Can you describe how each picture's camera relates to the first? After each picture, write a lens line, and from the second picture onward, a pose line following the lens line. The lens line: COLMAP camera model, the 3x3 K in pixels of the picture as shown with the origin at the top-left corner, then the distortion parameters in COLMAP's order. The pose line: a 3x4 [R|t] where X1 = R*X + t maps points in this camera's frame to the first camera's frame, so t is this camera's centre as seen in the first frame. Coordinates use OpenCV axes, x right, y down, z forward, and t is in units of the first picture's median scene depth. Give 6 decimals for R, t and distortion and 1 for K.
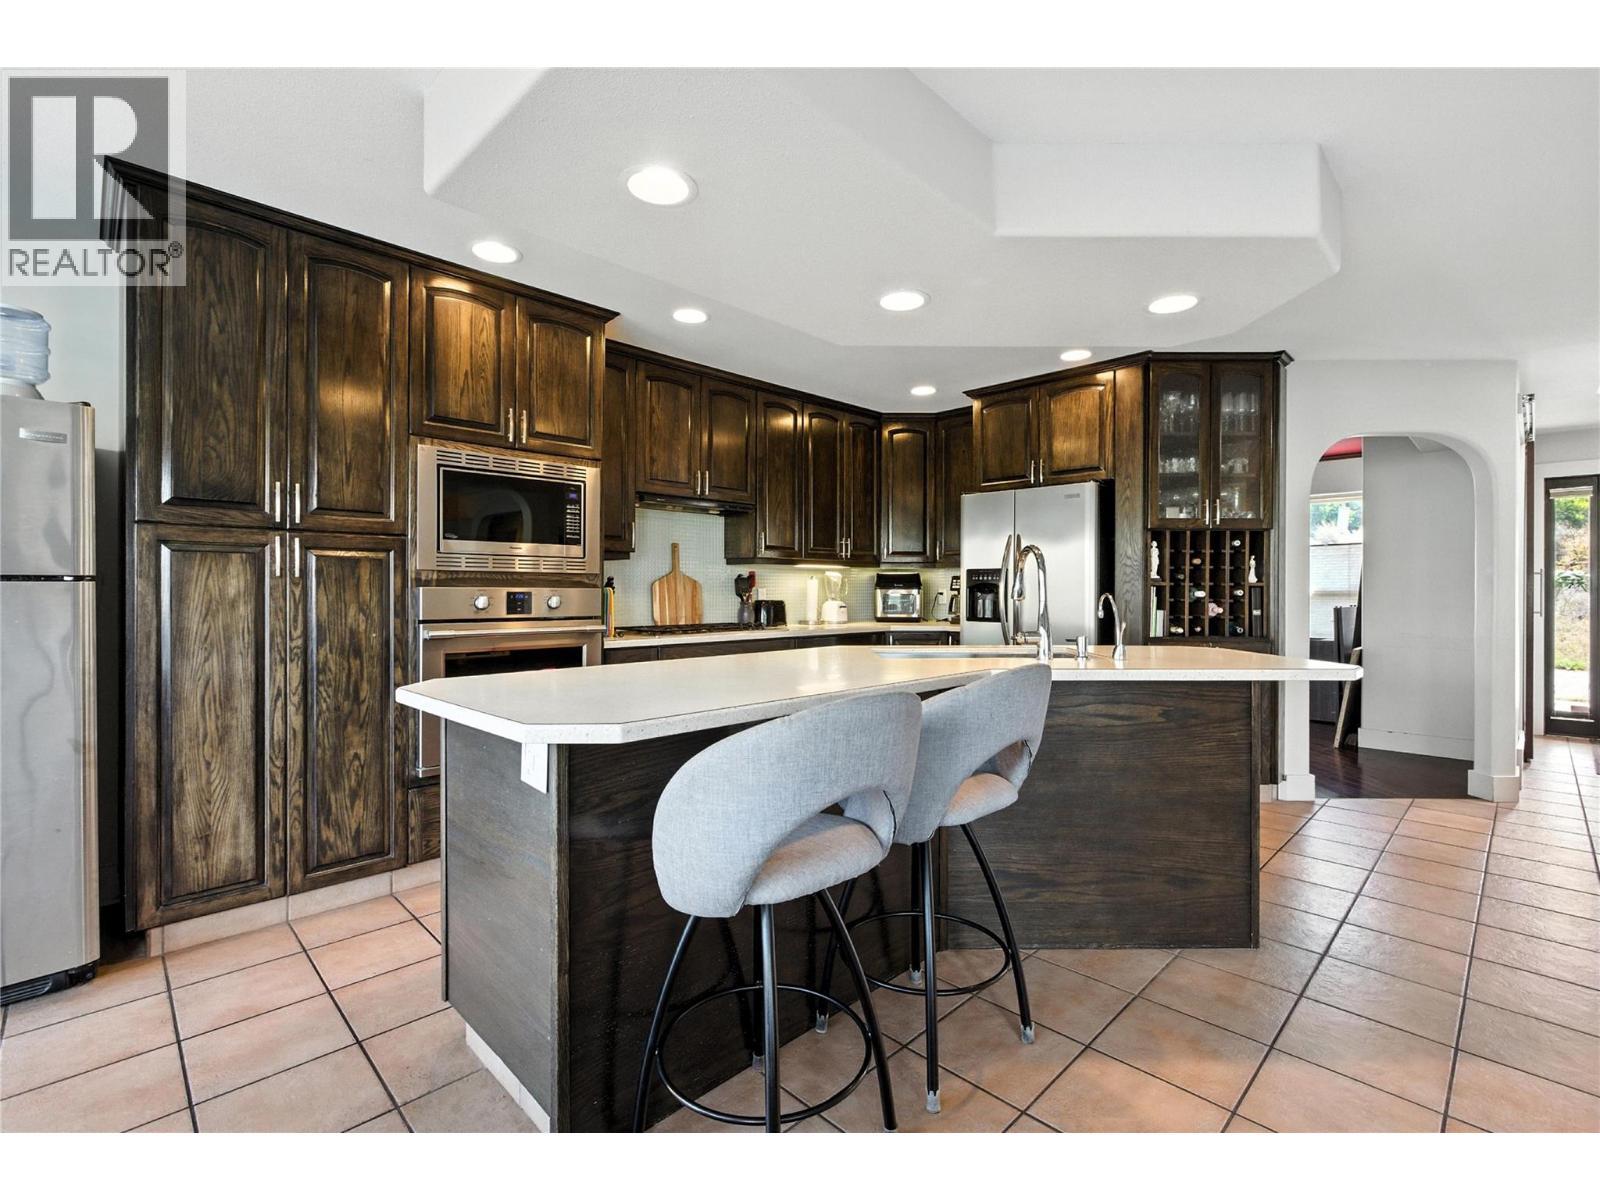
lens RADIAL K [[730.8, 0, 800.0], [0, 730.8, 600.0], [0, 0, 1]] dist [-0.000228, -0.000024]
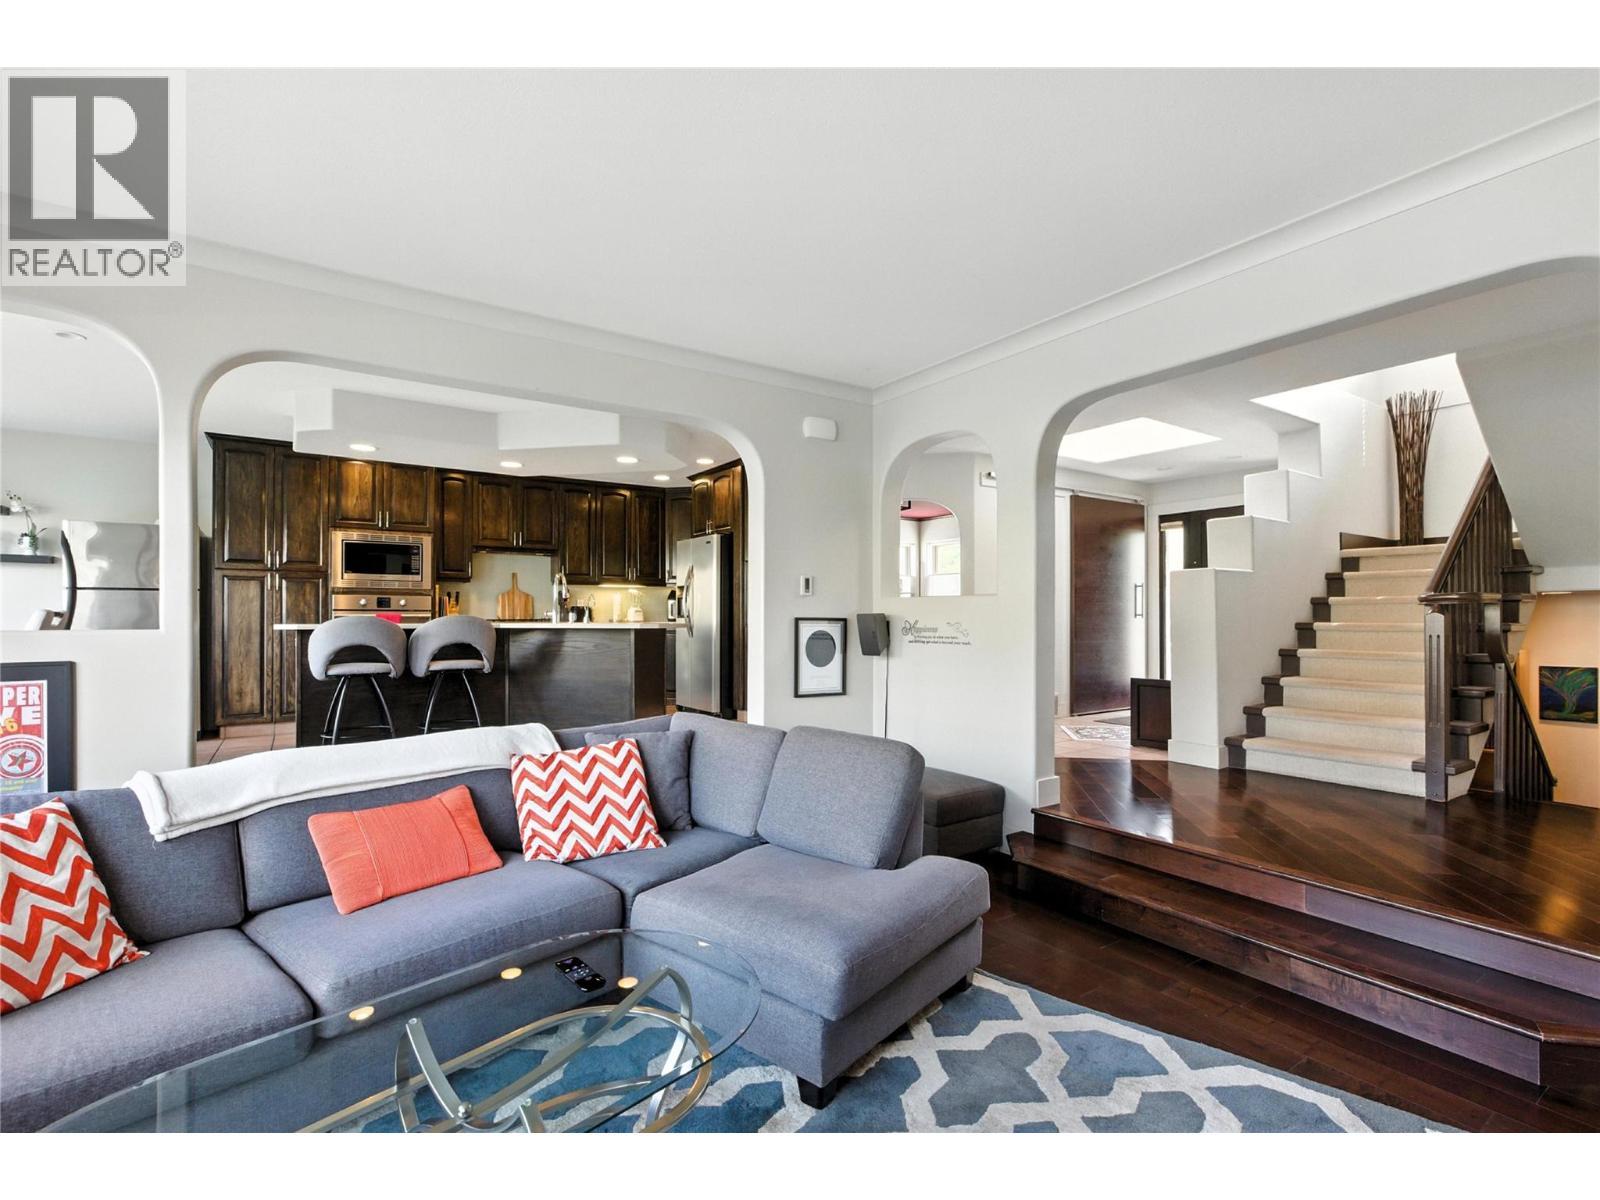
lens RADIAL K [[750.6, 0, 797.0], [0, 750.6, 624.8], [0, 0, 1]] dist [0.000382, 0.000729]
pose [[0.981399, 0.004111, -0.191933, 1.275854], [-0.004353, 0.999990, -0.000844, 0.067854], [0.191928, 0.001664, 0.981408, -0.955219]]
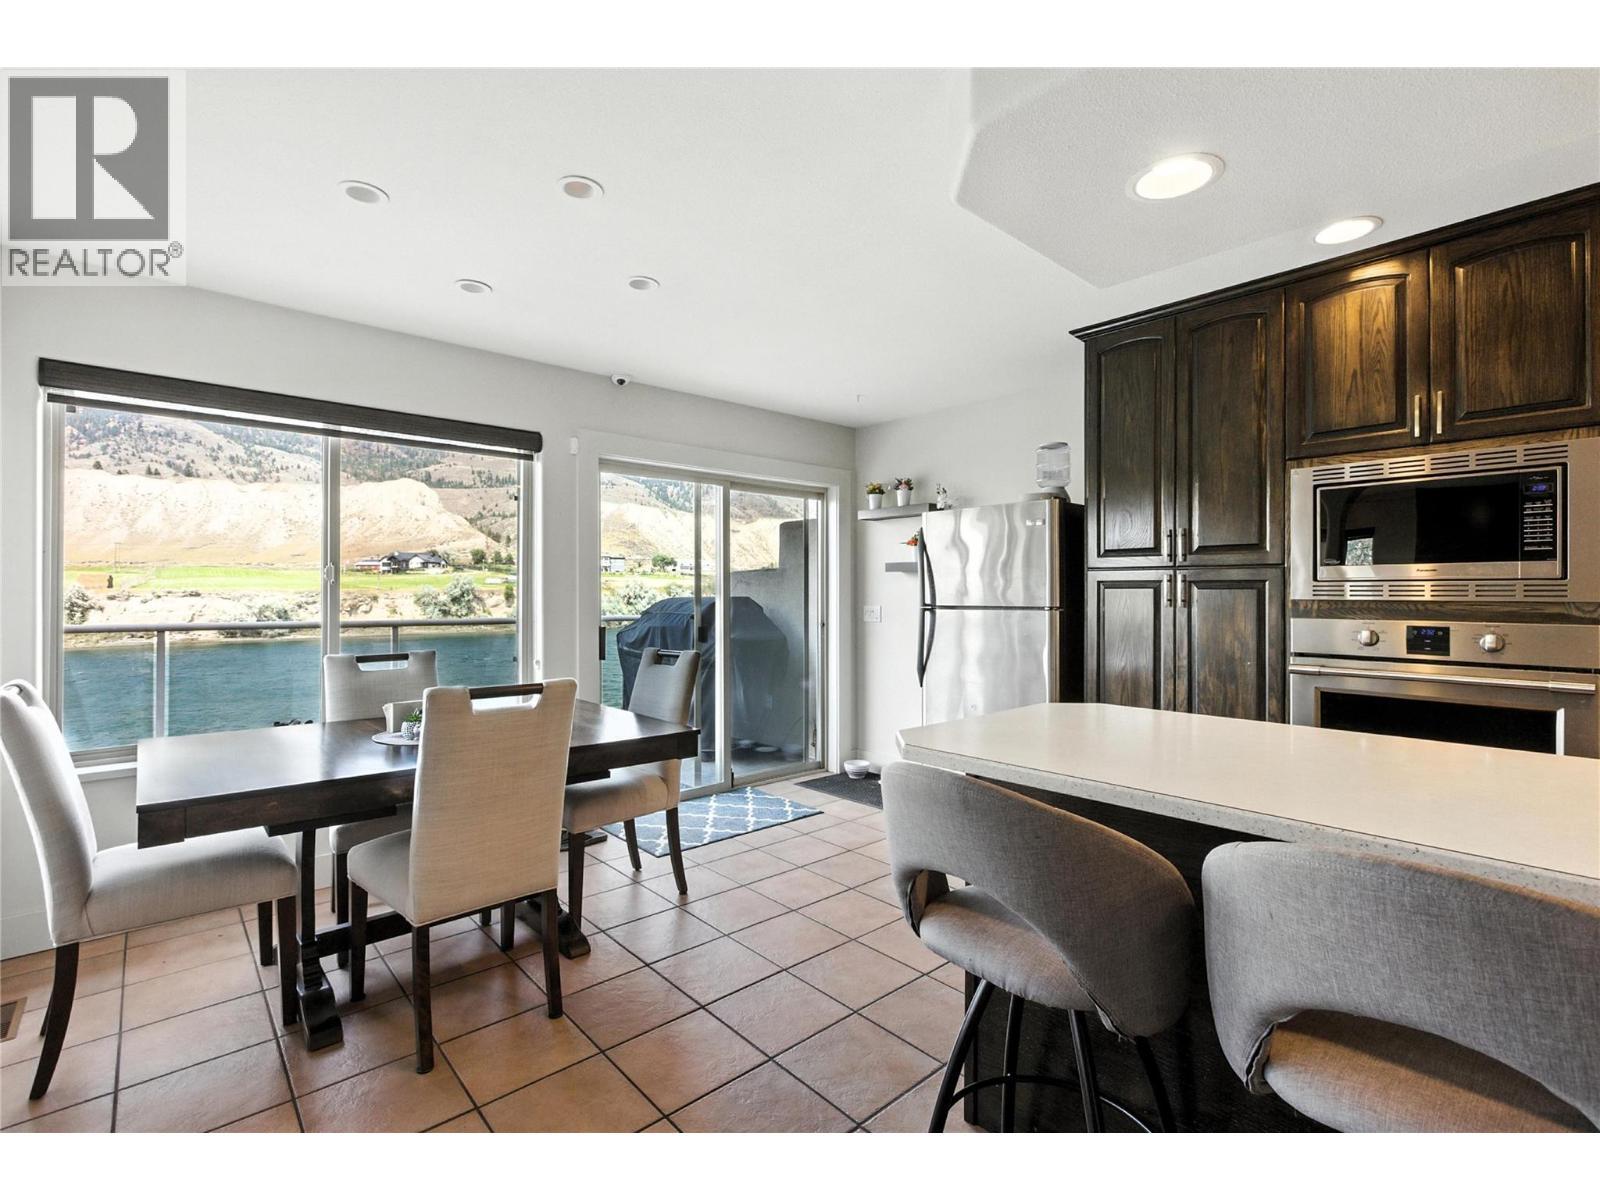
lens RADIAL K [[727.1, 0, 800.9], [0, 727.1, 591.7], [0, 0, 1]] dist [0.000186, 0.000123]
pose [[-0.053005, -0.000682, -0.998594, 0.450954], [-0.008981, 0.999960, -0.000206, -0.044344], [0.998554, 0.008957, -0.053009, 0.393273]]
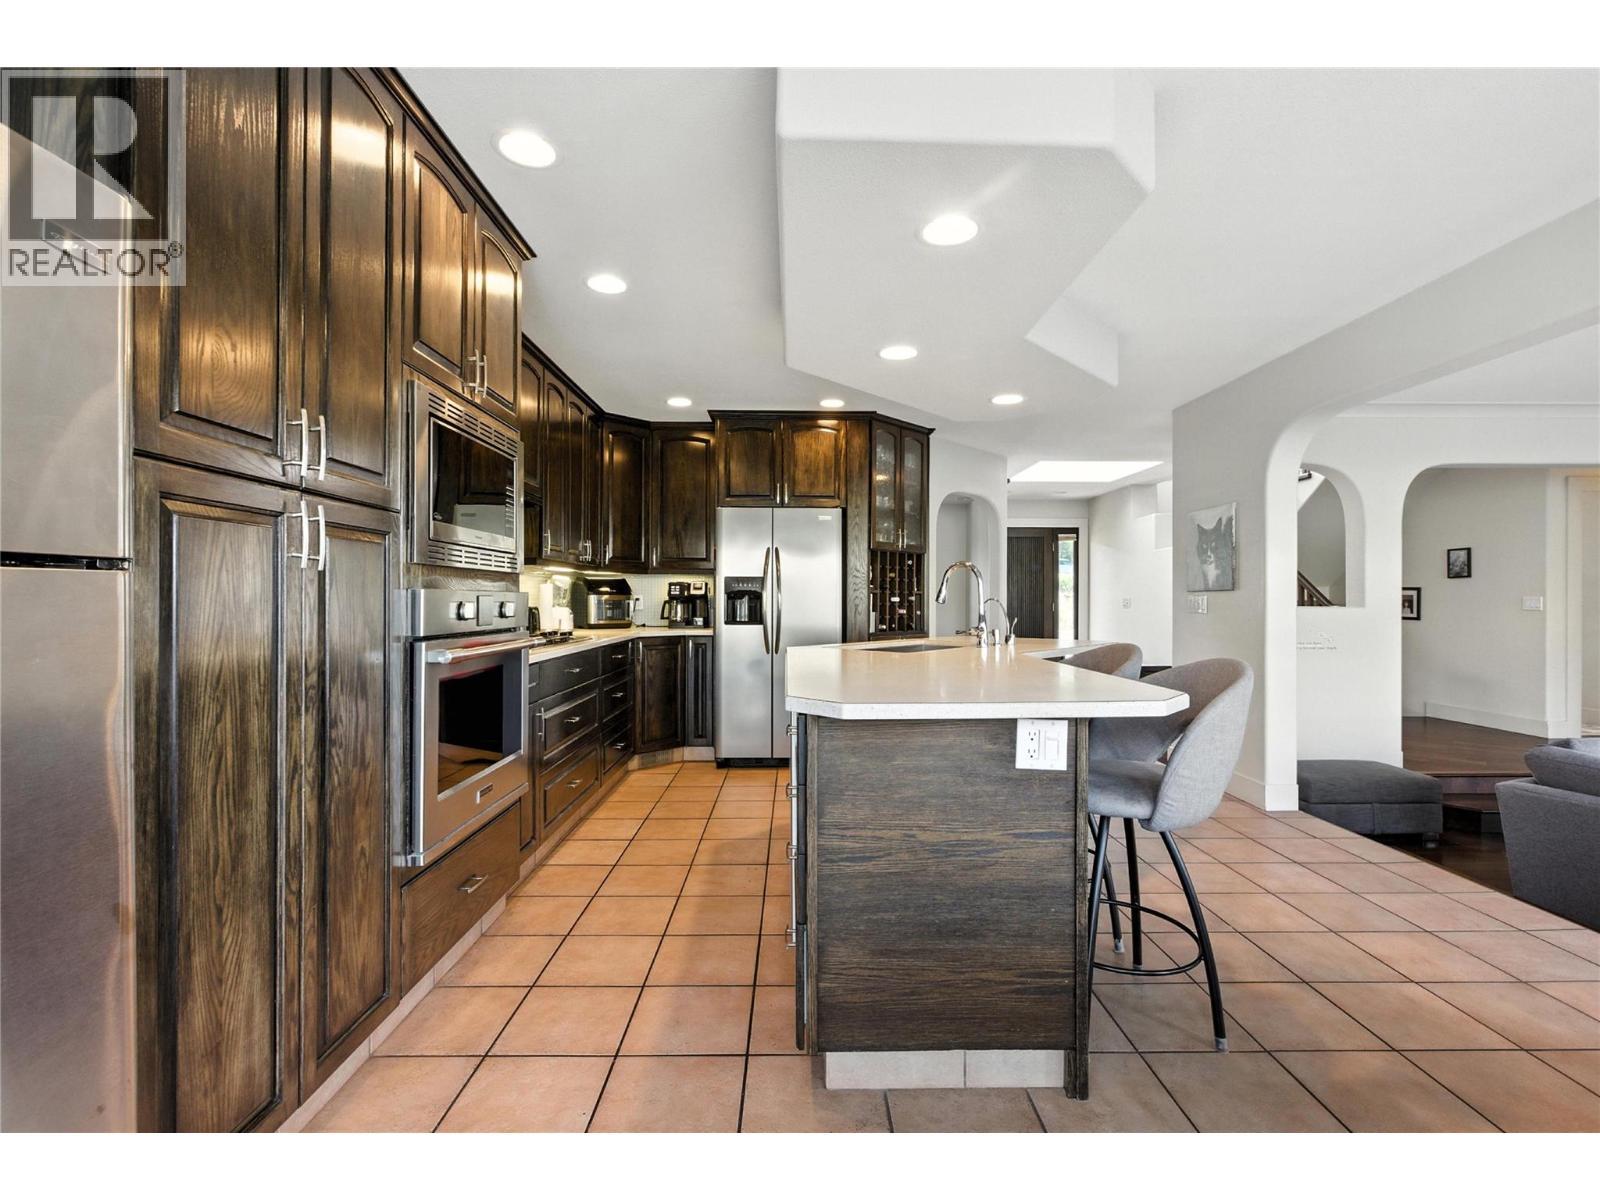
lens RADIAL K [[734.6, 0, 796.3], [0, 734.6, 606.1], [0, 0, 1]] dist [-0.001955, -0.000270]
pose [[0.702401, -0.004903, 0.711765, -0.734255], [0.004231, 0.999987, 0.002712, -0.001461], [-0.711769, 0.001106, 0.702412, 0.257001]]
